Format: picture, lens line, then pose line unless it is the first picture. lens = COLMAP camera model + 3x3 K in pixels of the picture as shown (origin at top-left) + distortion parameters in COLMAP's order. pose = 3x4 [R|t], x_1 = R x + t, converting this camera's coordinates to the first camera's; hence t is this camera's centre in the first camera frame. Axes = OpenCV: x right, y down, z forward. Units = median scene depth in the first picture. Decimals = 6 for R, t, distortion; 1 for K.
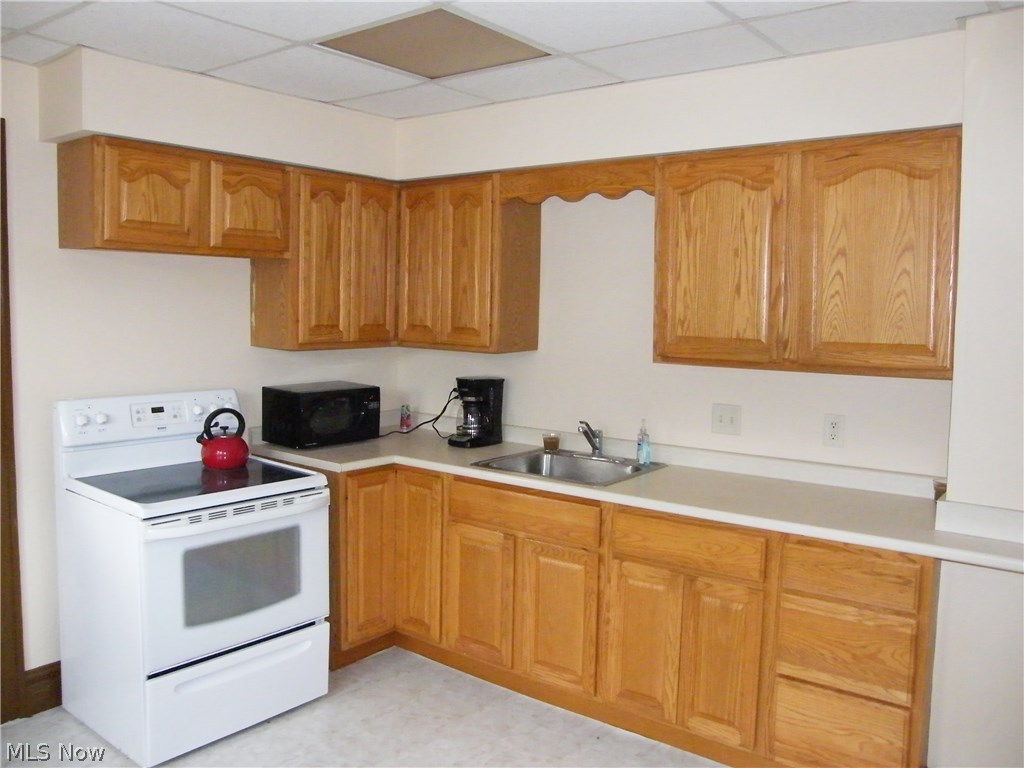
lens RADIAL K [[839.8, 0, 510.2], [0, 839.8, 384.6], [0, 0, 1]] dist [-0.089725, 0.015474]
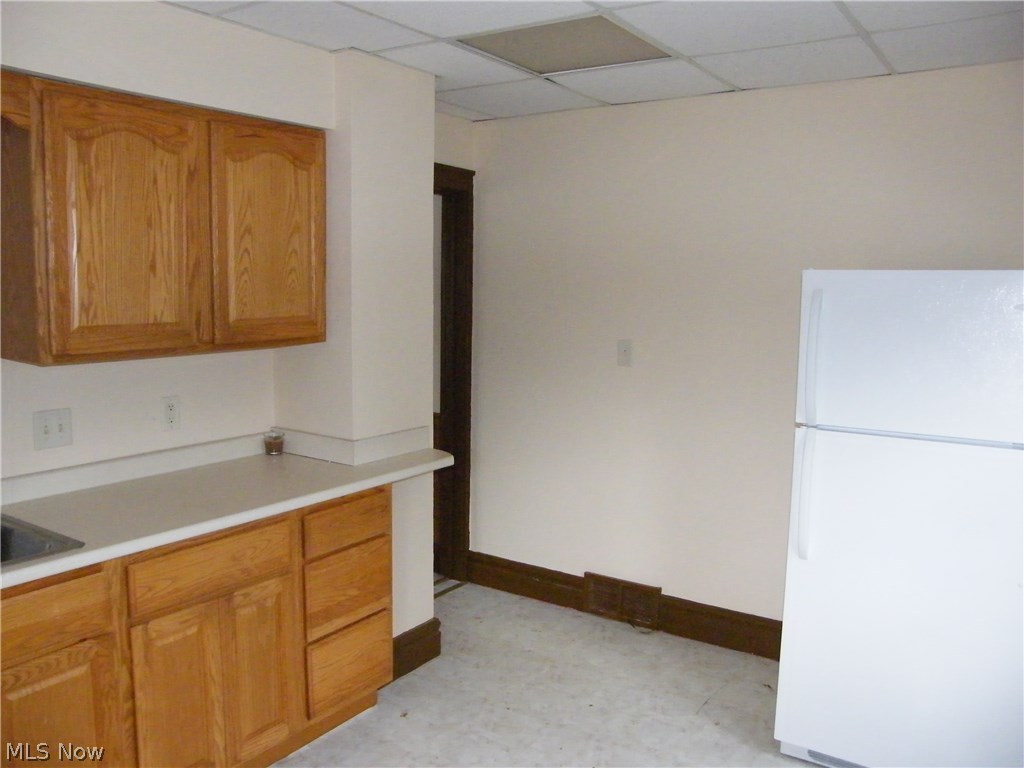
lens RADIAL K [[839.8, 0, 510.2], [0, 839.8, 381.0], [0, 0, 1]] dist [-0.089725, 0.015474]
pose [[-0.058000, -0.132450, 0.989491, -0.609197], [0.083891, 0.987007, 0.137035, -0.084279], [-0.994786, 0.090958, -0.046135, 0.698505]]
